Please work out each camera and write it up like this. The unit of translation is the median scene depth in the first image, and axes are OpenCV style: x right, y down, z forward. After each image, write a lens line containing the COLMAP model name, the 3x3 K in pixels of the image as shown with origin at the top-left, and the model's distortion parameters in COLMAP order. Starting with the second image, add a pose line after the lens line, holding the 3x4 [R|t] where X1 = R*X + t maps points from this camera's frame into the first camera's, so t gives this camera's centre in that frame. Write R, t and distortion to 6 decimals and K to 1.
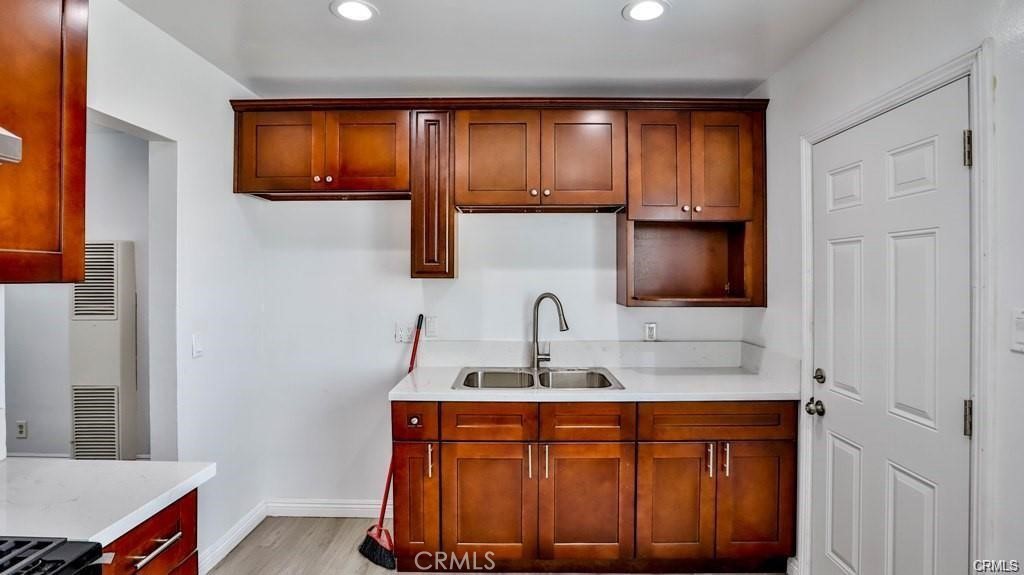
lens RADIAL K [[517.1, 0, 518.3], [0, 517.1, 286.1], [0, 0, 1]] dist [-0.043147, 0.021240]
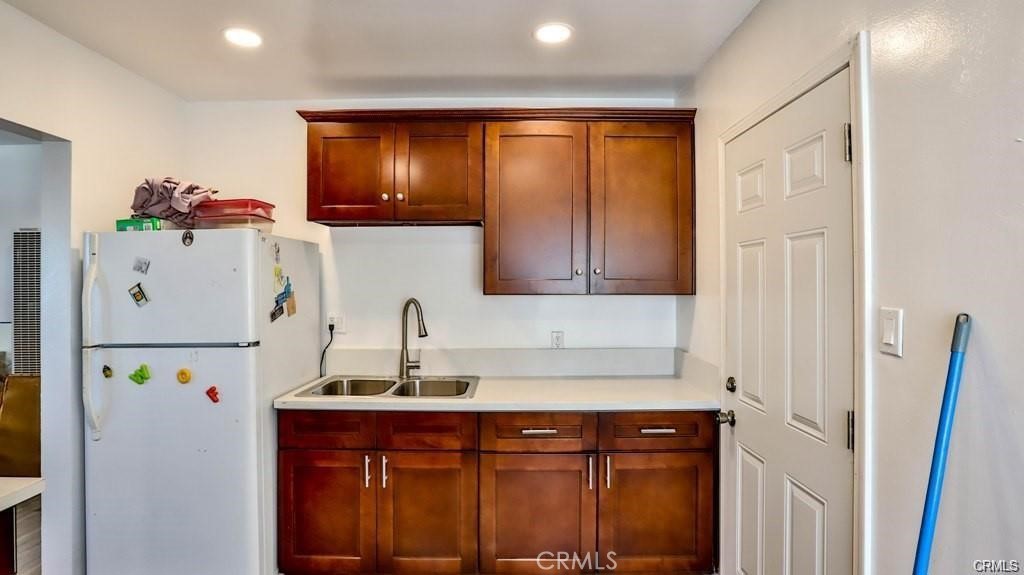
lens RADIAL K [[517.1, 0, 518.3], [0, 517.1, 286.1], [0, 0, 1]] dist [-0.043147, 0.021240]
pose [[0.999425, -0.005538, -0.033466, 0.268849], [0.004943, 0.999829, -0.017843, 0.007362], [0.033559, 0.017668, 0.999281, 0.031167]]
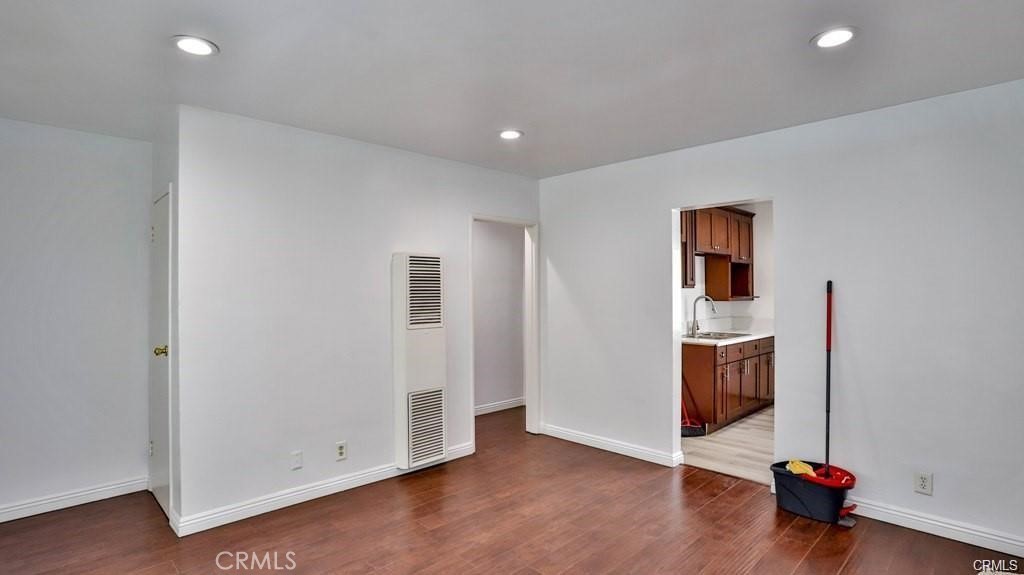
lens RADIAL K [[516.6, 0, 517.0], [0, 516.6, 301.9], [0, 0, 1]] dist [-0.056702, 0.026233]
pose [[0.694953, -0.017467, 0.718843, -1.597245], [0.011964, 0.999847, 0.012728, 0.000053], [-0.718955, -0.000245, 0.695056, 0.122343]]
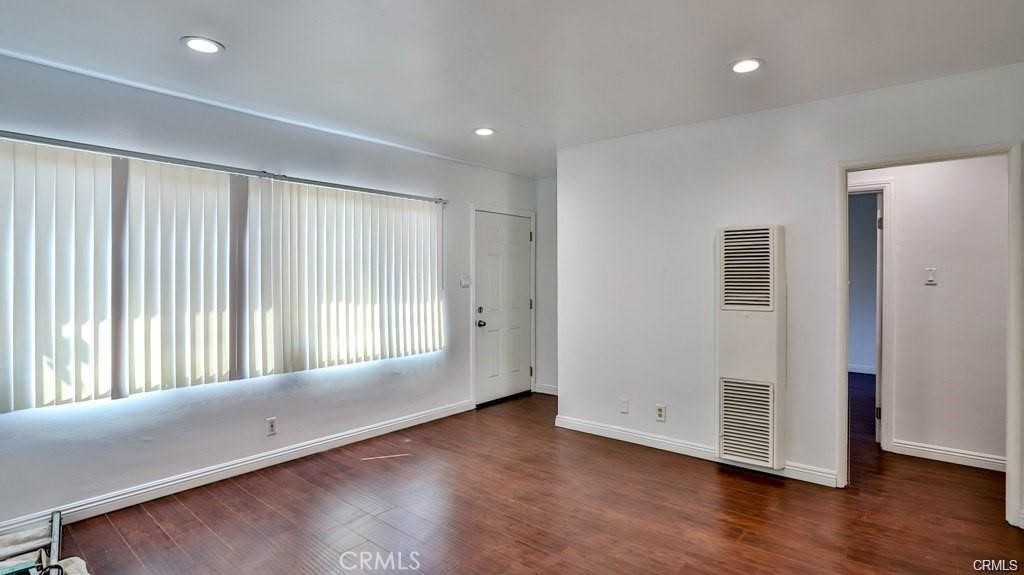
lens RADIAL K [[517.1, 0, 518.3], [0, 517.1, 286.1], [0, 0, 1]] dist [-0.043147, 0.021240]
pose [[0.781418, 0.014705, -0.623835, -0.620638], [-0.012664, 0.999890, 0.007707, 0.021217], [0.623880, 0.001878, 0.781518, -0.007384]]
